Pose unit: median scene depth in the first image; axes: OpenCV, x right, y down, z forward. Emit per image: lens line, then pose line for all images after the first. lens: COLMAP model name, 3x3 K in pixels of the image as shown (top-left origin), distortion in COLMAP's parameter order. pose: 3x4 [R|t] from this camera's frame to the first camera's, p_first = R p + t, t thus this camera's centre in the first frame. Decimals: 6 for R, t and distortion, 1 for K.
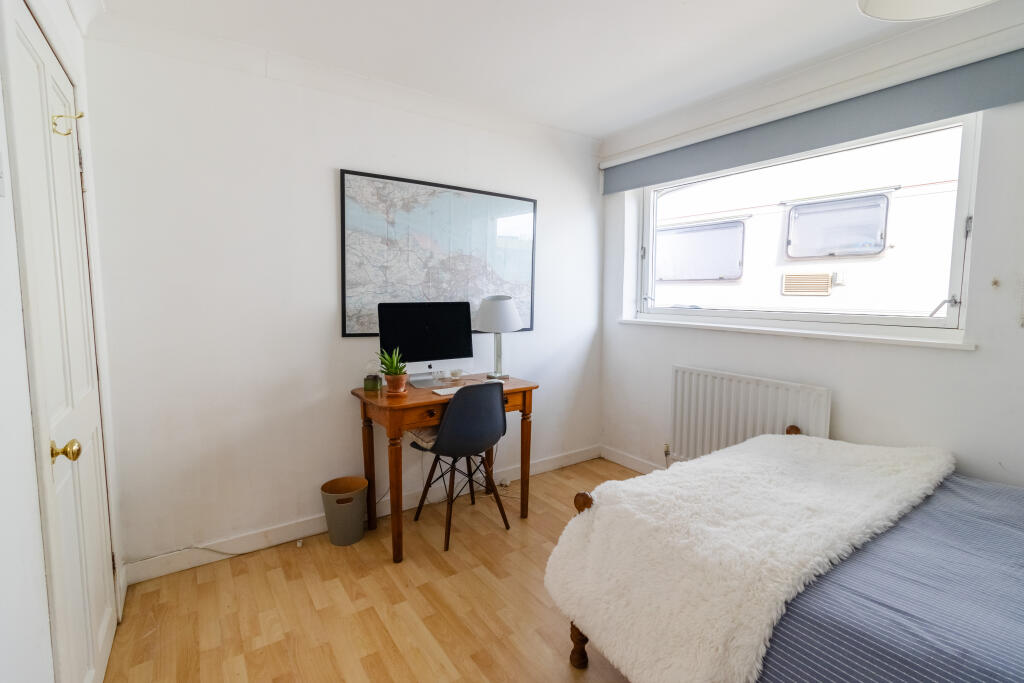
lens RADIAL K [[474.1, 0, 509.5], [0, 474.1, 339.4], [0, 0, 1]] dist [-0.006710, -0.000571]
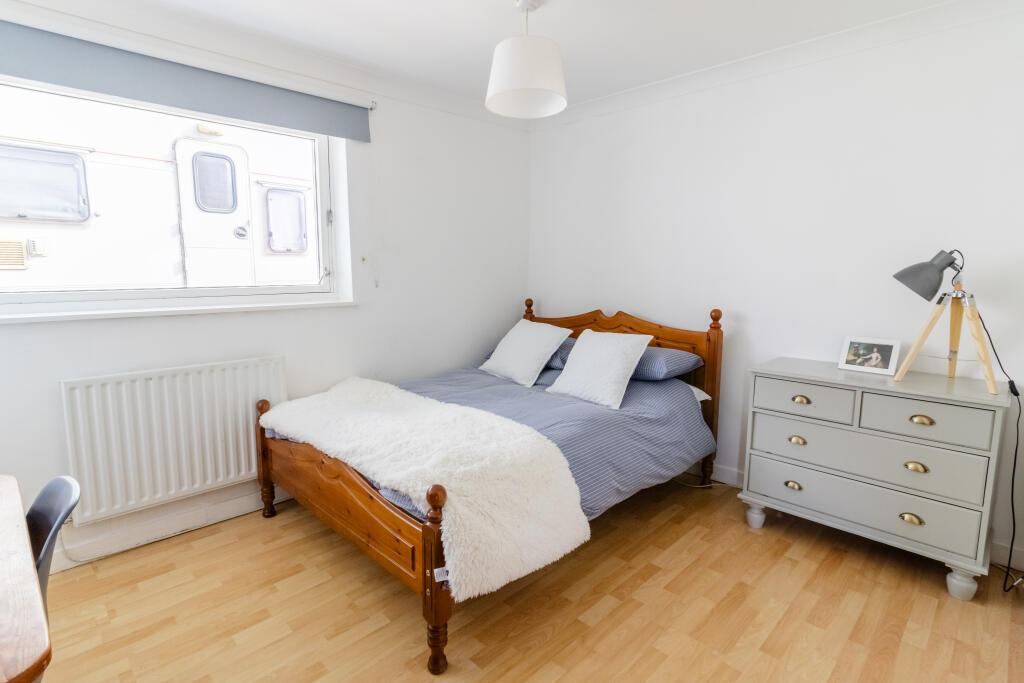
lens RADIAL K [[506.7, 0, 508.7], [0, 506.7, 334.6], [0, 0, 1]] dist [0.001509, 0.000773]
pose [[-0.188531, -0.131804, 0.973182, -0.326513], [0.097516, 0.983543, 0.152099, -0.040697], [-0.977214, 0.123576, -0.172575, 0.414864]]
